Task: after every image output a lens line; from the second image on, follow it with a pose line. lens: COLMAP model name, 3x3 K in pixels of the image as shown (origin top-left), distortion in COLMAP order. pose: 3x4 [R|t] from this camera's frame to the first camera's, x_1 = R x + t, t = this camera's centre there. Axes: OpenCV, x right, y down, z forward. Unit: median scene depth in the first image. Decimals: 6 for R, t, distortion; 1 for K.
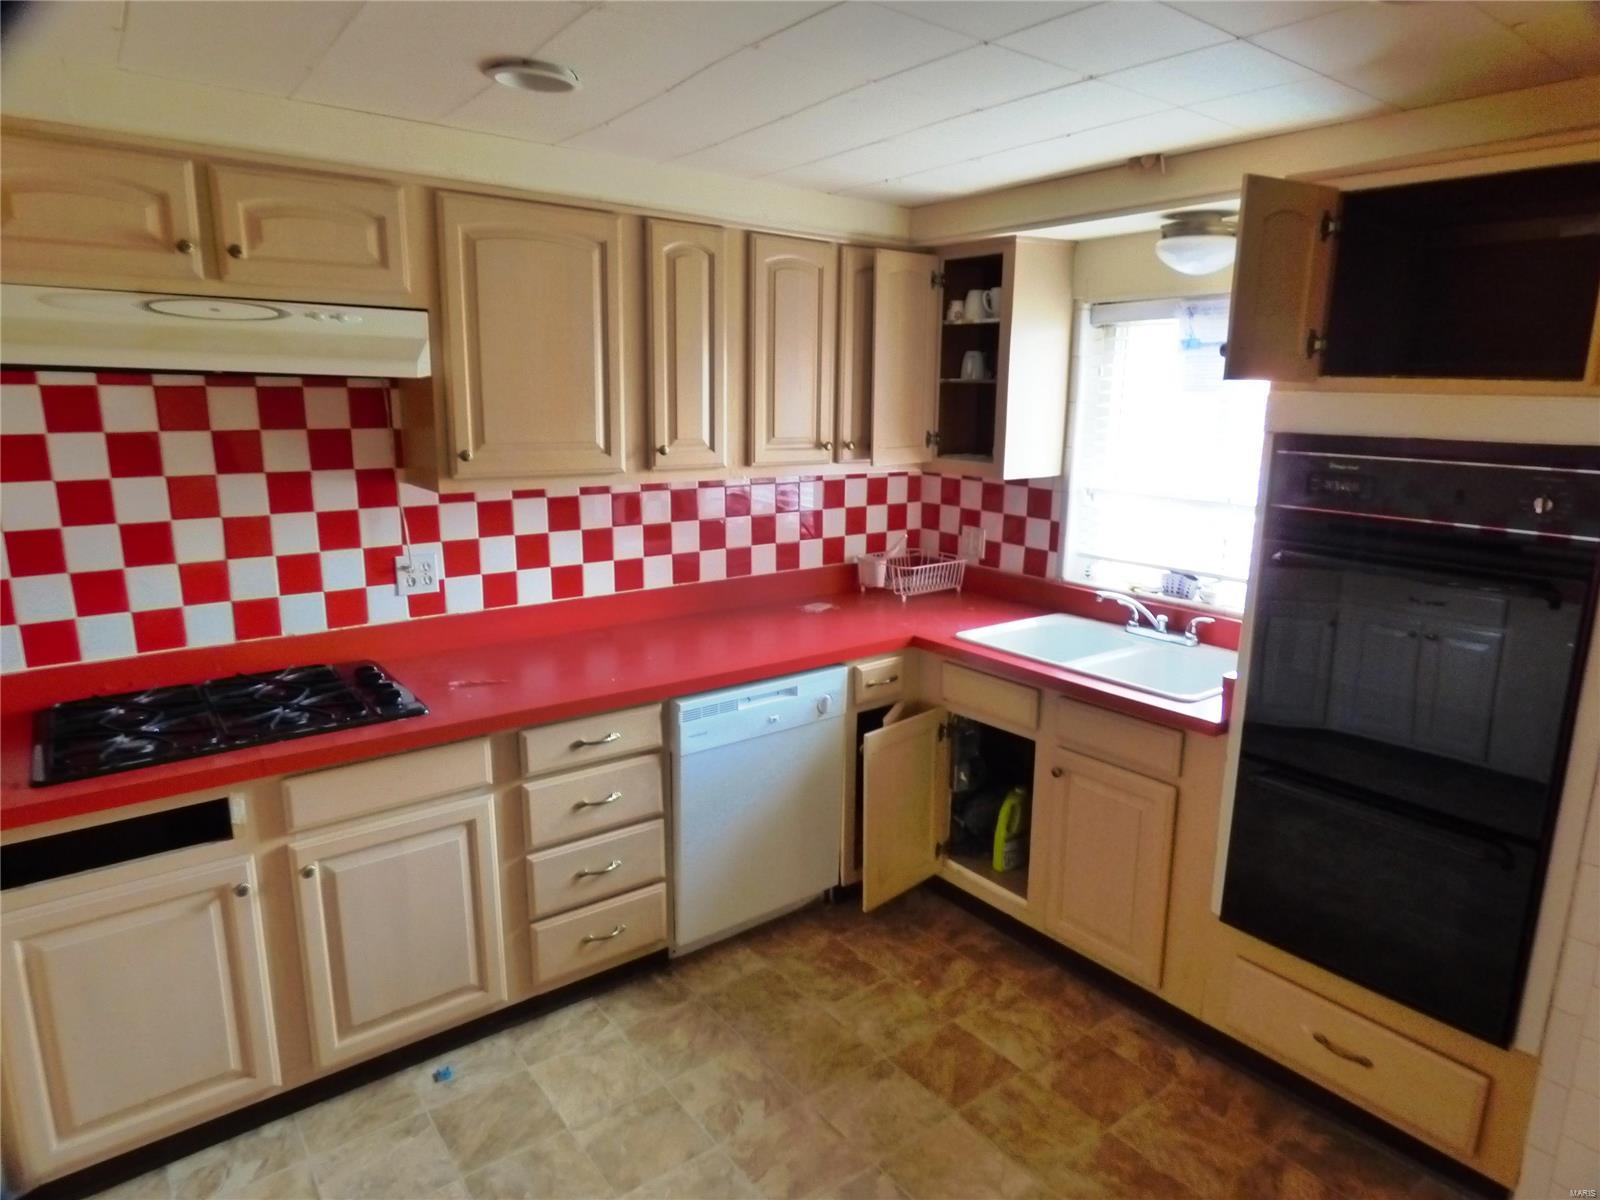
lens RADIAL K [[983.2, 0, 797.7], [0, 983.2, 624.6], [0, 0, 1]] dist [-0.014267, 0.003157]
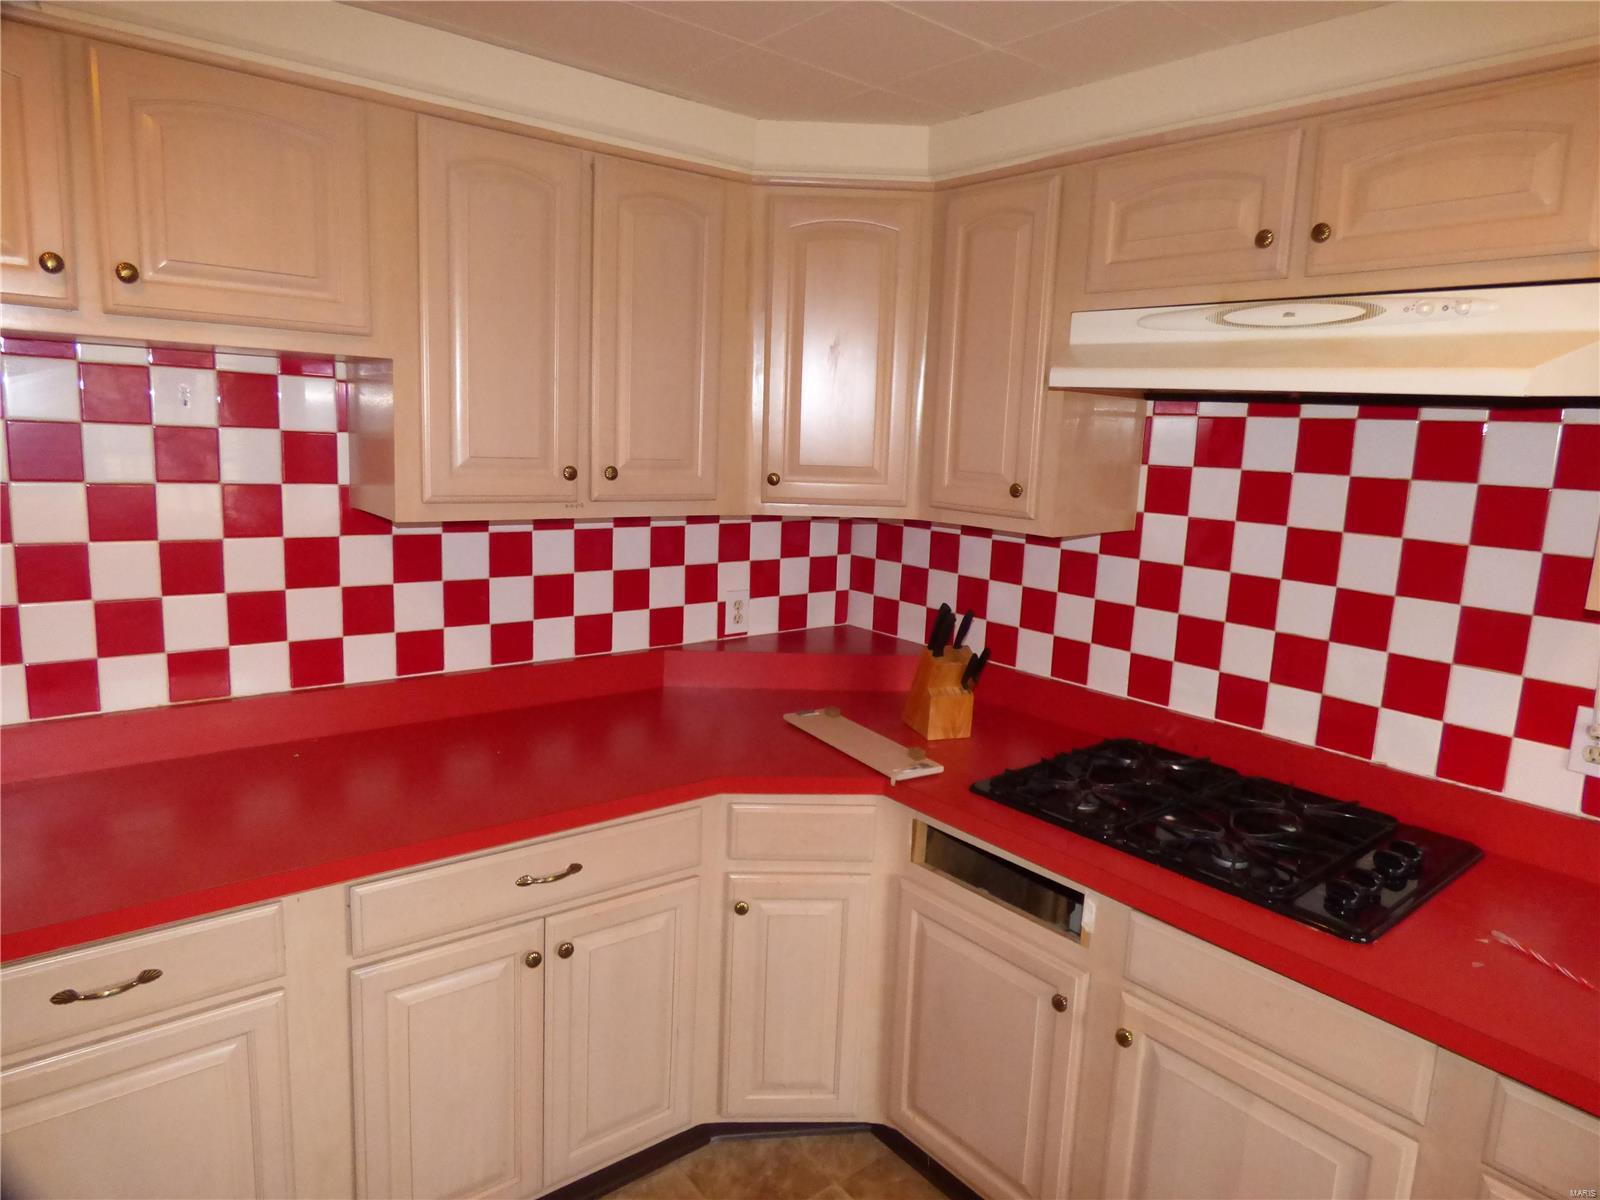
lens RADIAL K [[1010.9, 0, 800.0], [0, 1010.9, 600.0], [0, 0, 1]] dist [-0.003779, -0.000571]
pose [[0.022811, 0.171435, -0.984931, 0.207991], [-0.266311, 0.950633, 0.159297, -0.126084], [0.963617, 0.258664, 0.067340, 0.602044]]
